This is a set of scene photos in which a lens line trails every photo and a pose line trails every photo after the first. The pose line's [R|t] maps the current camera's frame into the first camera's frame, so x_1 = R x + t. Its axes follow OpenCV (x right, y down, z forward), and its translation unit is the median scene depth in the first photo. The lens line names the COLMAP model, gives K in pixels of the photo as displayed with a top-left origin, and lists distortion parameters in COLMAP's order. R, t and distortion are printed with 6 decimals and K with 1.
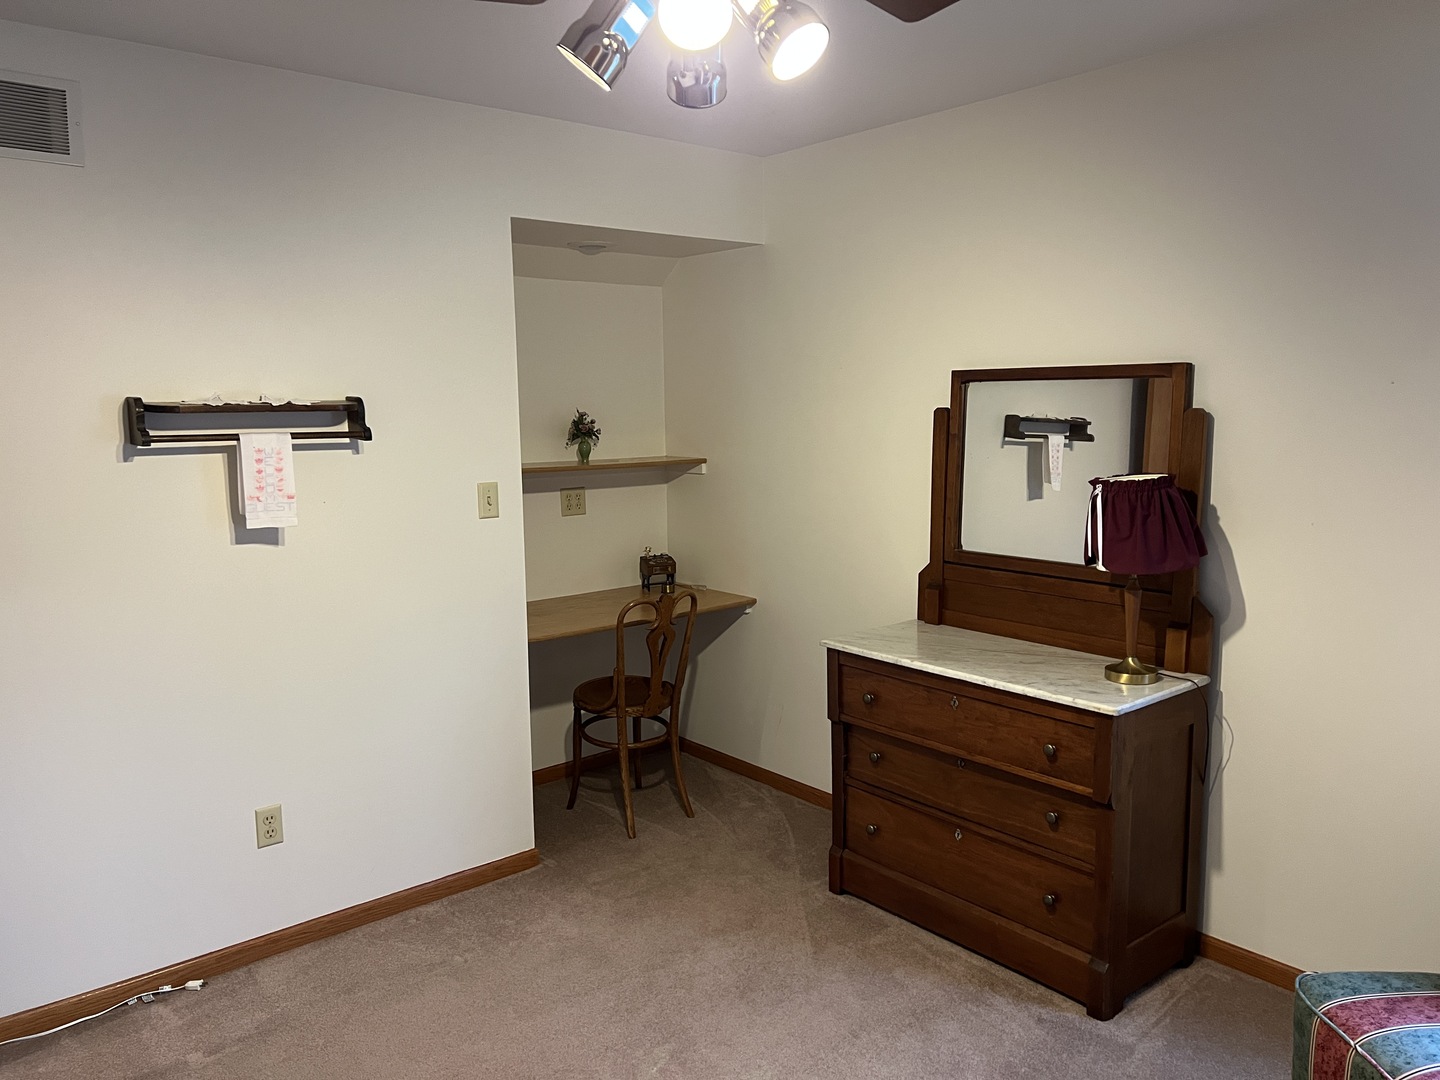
lens RADIAL K [[1101.3, 0, 720.0], [0, 1101.3, 540.0], [0, 0, 1]] dist [0.039866, -0.003391]
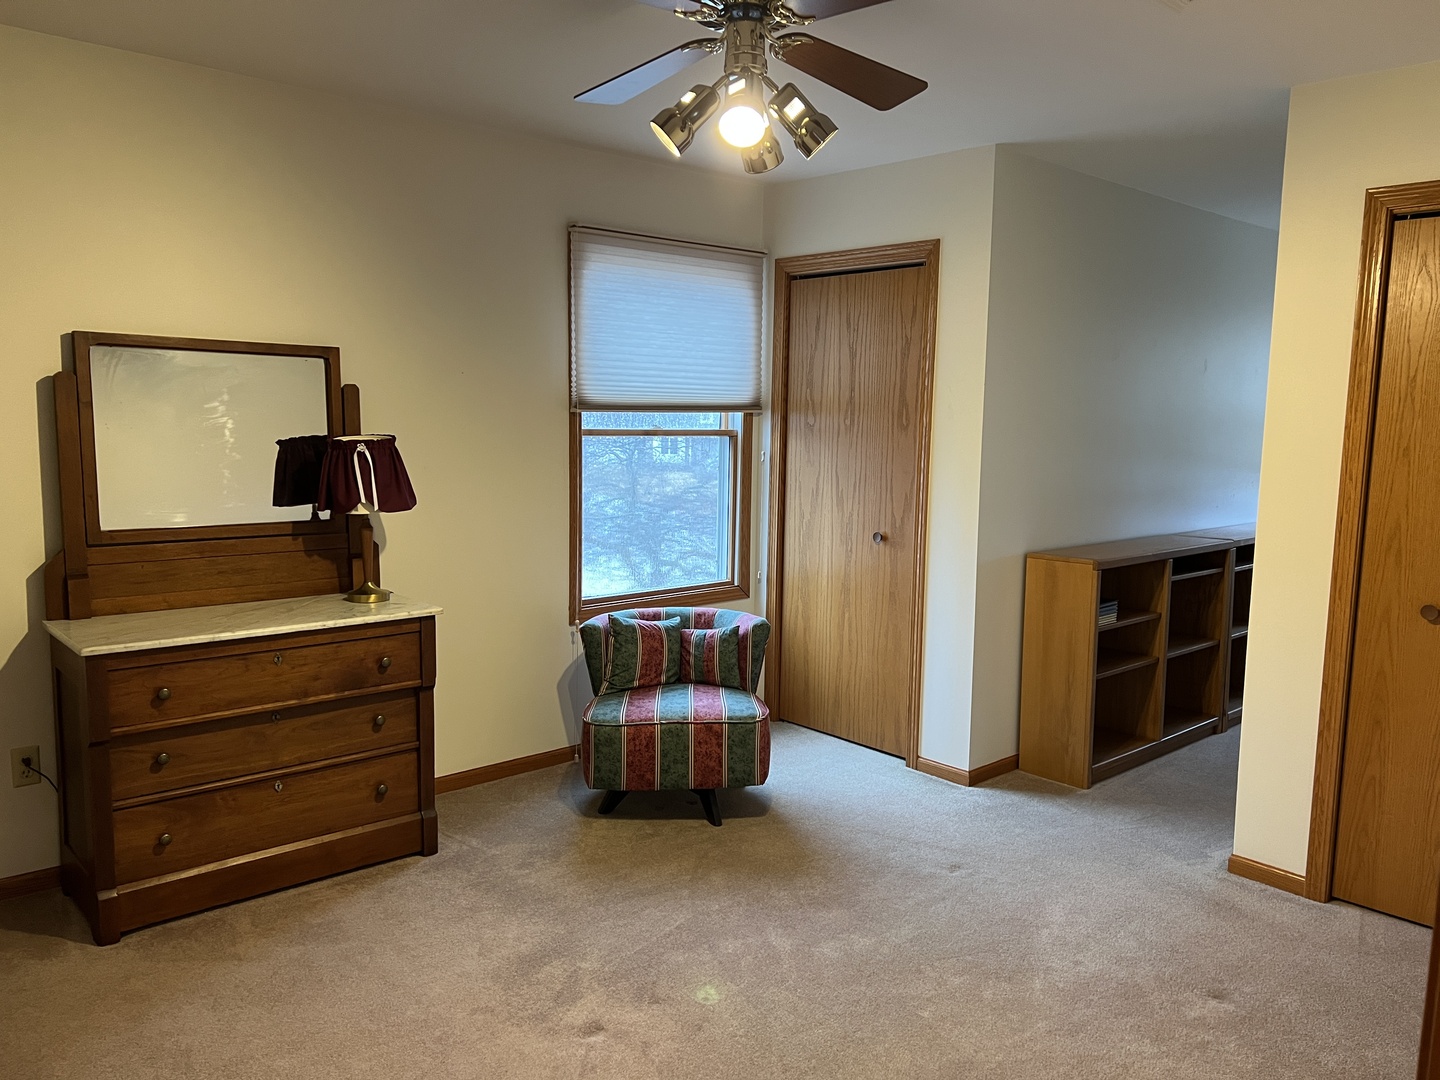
lens RADIAL K [[1077.9, 0, 720.0], [0, 1077.9, 540.0], [0, 0, 1]] dist [0.096853, -0.150539]
pose [[-0.021174, -0.108081, 0.993917, -0.837792], [0.114175, 0.987374, 0.109802, -0.029516], [-0.993235, 0.115806, -0.008567, 0.601852]]
